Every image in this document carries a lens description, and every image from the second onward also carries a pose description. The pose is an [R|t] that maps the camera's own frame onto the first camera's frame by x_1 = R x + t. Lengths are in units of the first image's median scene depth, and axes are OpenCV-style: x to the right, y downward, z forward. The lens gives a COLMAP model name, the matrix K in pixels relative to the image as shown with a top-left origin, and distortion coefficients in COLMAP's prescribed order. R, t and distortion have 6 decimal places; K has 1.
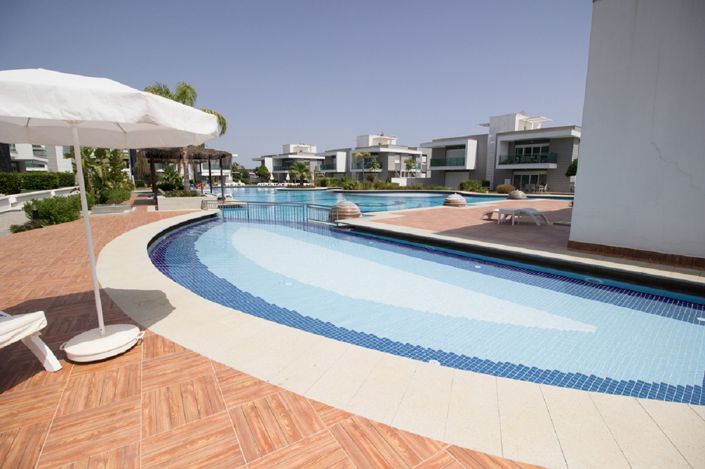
lens RADIAL K [[329.0, 0, 355.6], [0, 329.0, 232.0], [0, 0, 1]] dist [-0.012646, -0.005072]
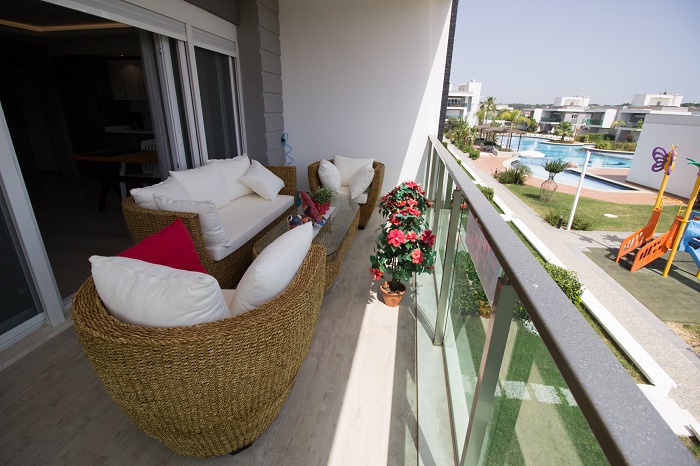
lens RADIAL K [[326.7, 0, 352.6], [0, 326.7, 229.8], [0, 0, 1]] dist [-0.012646, -0.005072]
pose [[0.745095, 0.245383, -0.620177, 0.077130], [-0.129950, 0.965451, 0.225871, 0.015885], [0.654176, -0.087704, 0.751241, -0.415339]]
